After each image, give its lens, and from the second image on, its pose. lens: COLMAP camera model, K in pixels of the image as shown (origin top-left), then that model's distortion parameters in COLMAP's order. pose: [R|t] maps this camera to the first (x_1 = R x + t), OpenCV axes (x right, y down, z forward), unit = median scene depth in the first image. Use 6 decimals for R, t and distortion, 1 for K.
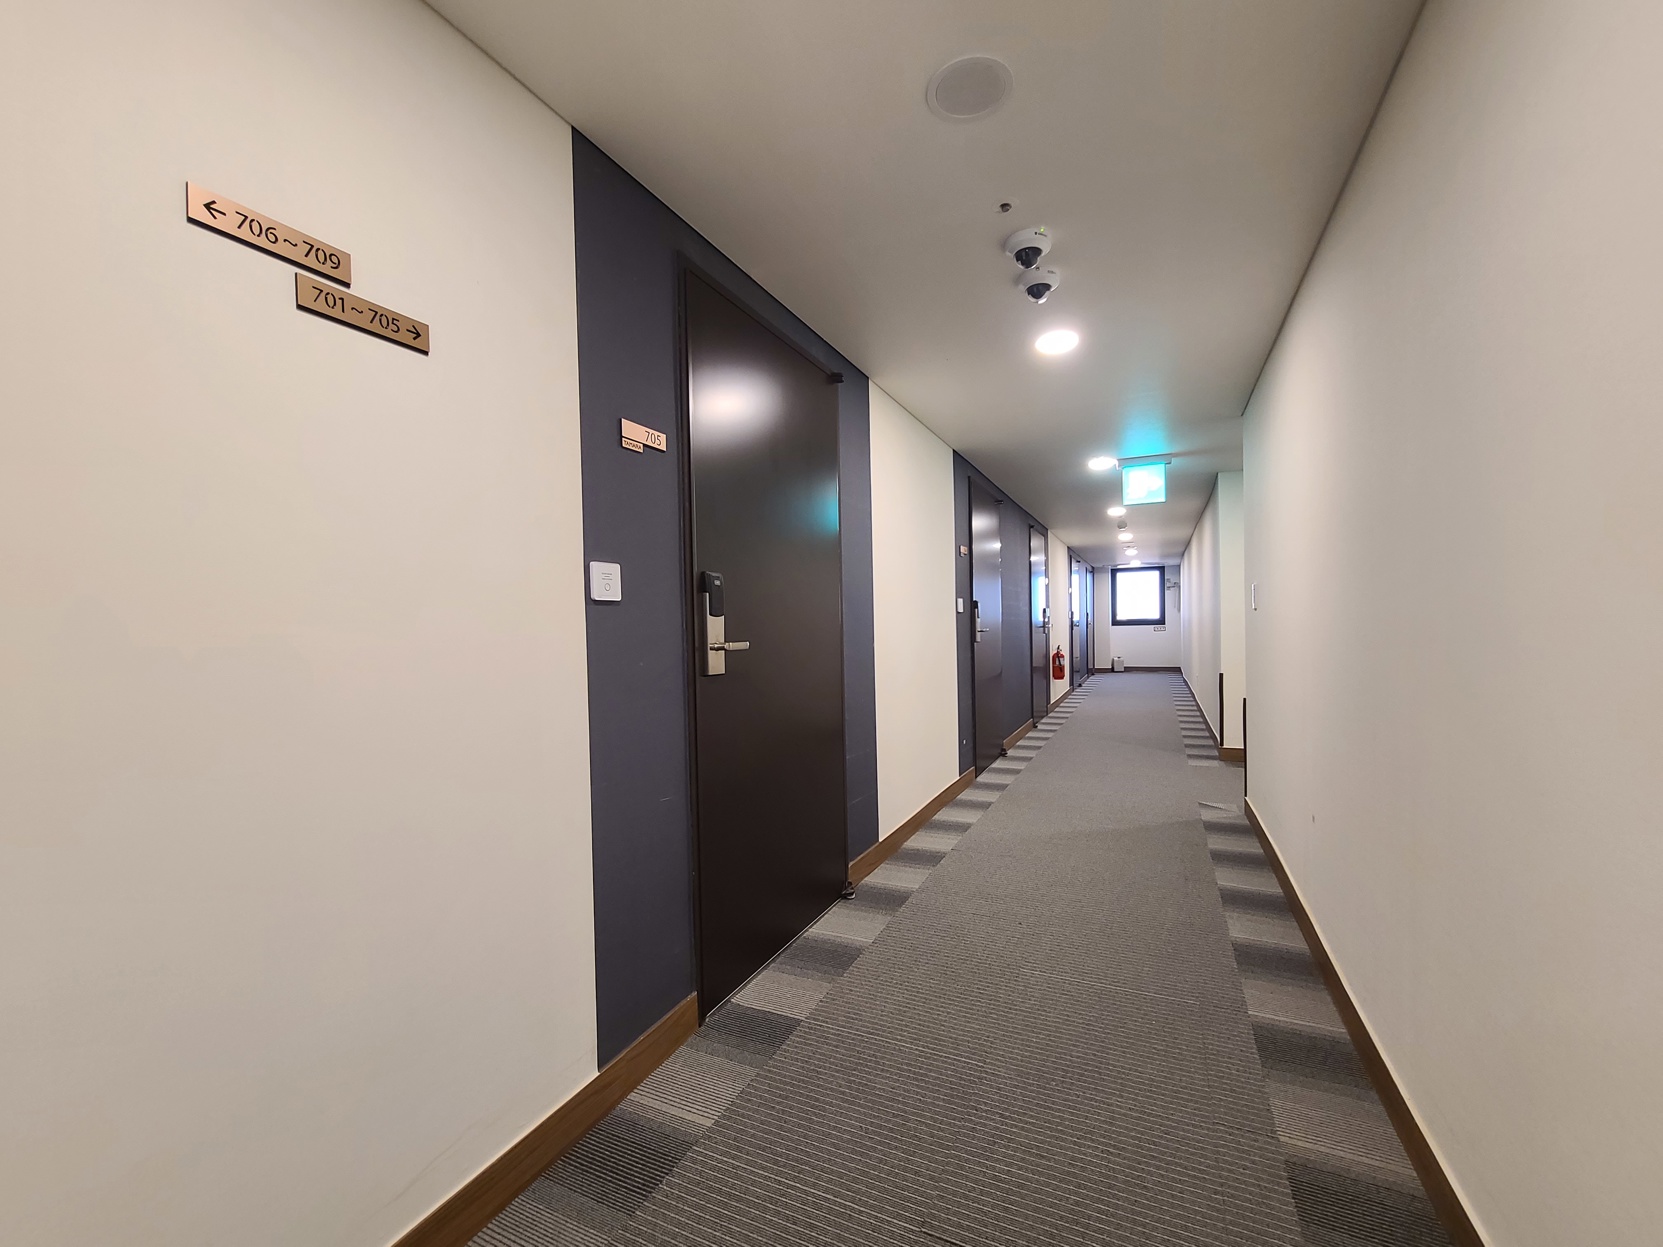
lens RADIAL K [[672.0, 0, 831.5], [0, 672.0, 623.5], [0, 0, 1]] dist [-0.000942, 0.000489]
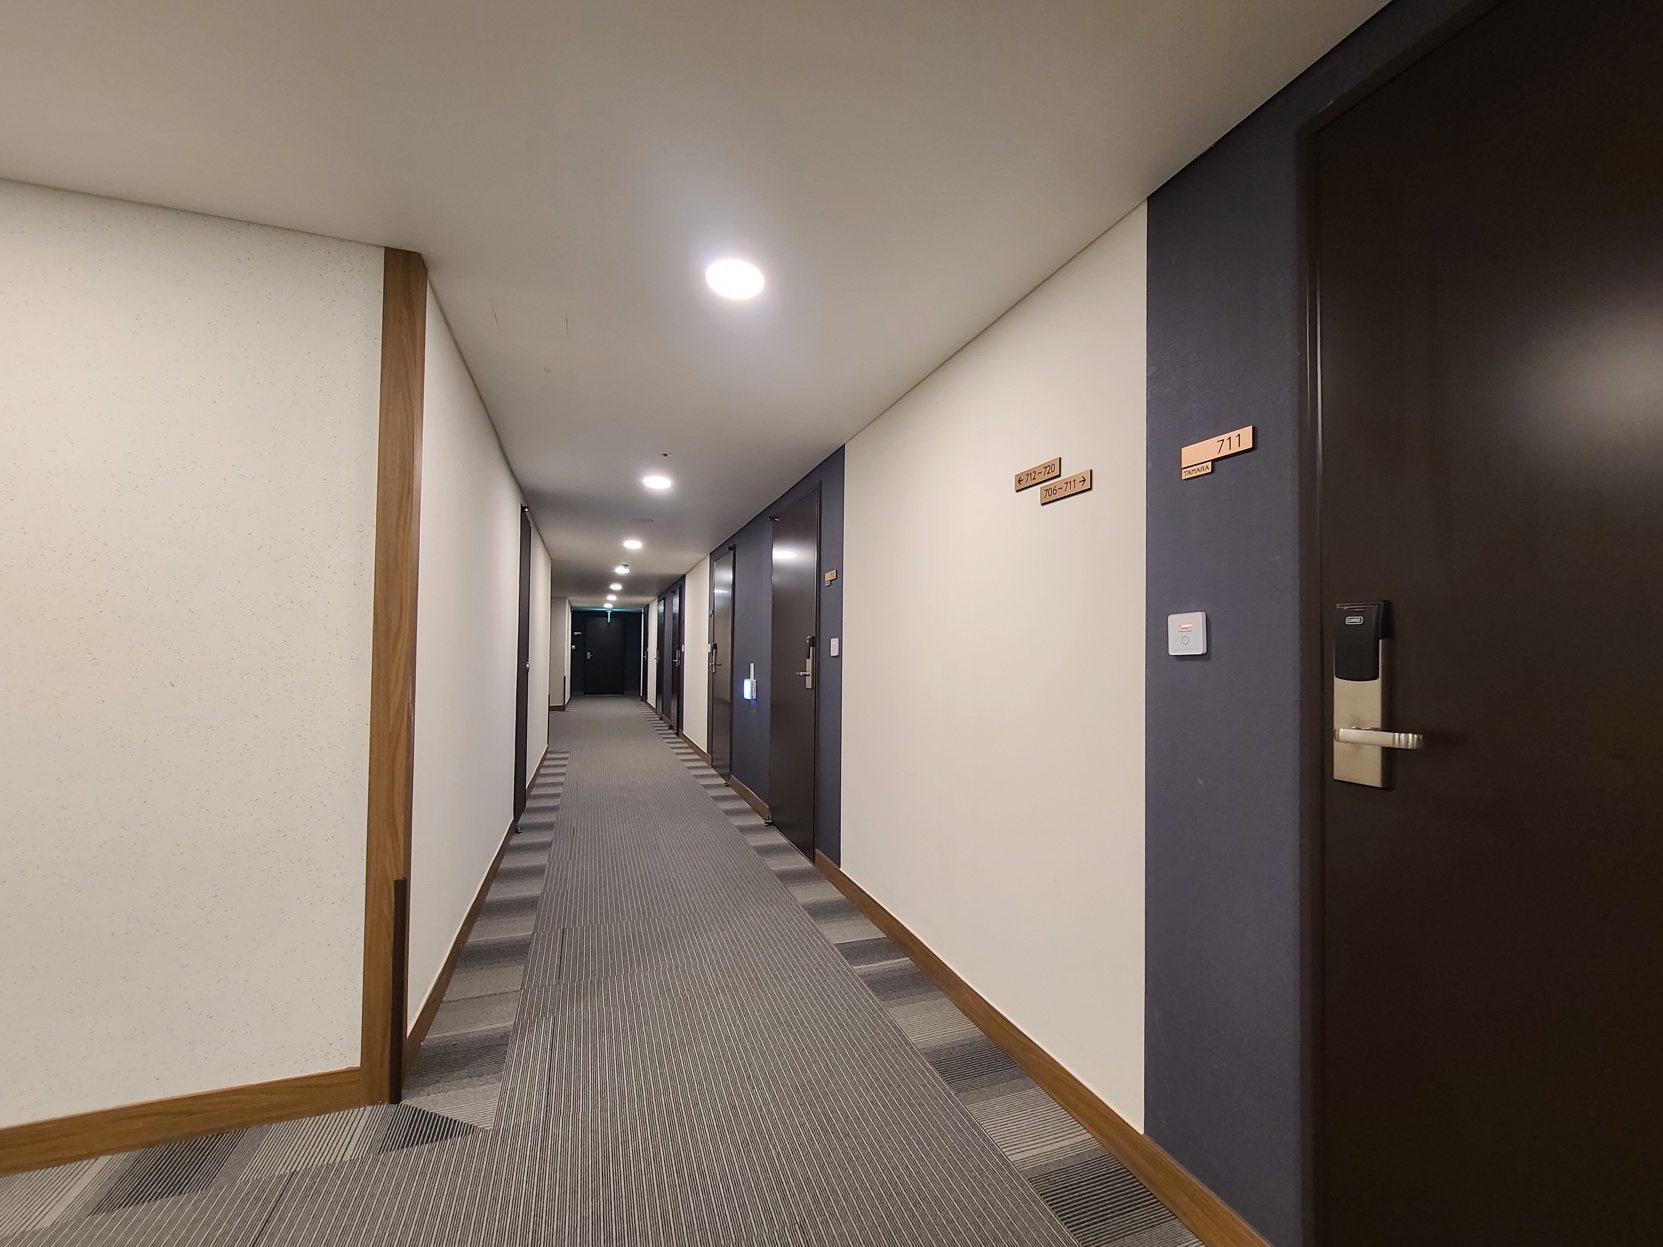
lens RADIAL K [[672.0, 0, 831.5], [0, 672.0, 623.5], [0, 0, 1]] dist [-0.000942, 0.000489]
pose [[-0.727471, -0.055869, -0.683860, 0.615346], [-0.036574, 0.998420, -0.042661, -0.020705], [0.685163, -0.006023, -0.728365, 1.319530]]
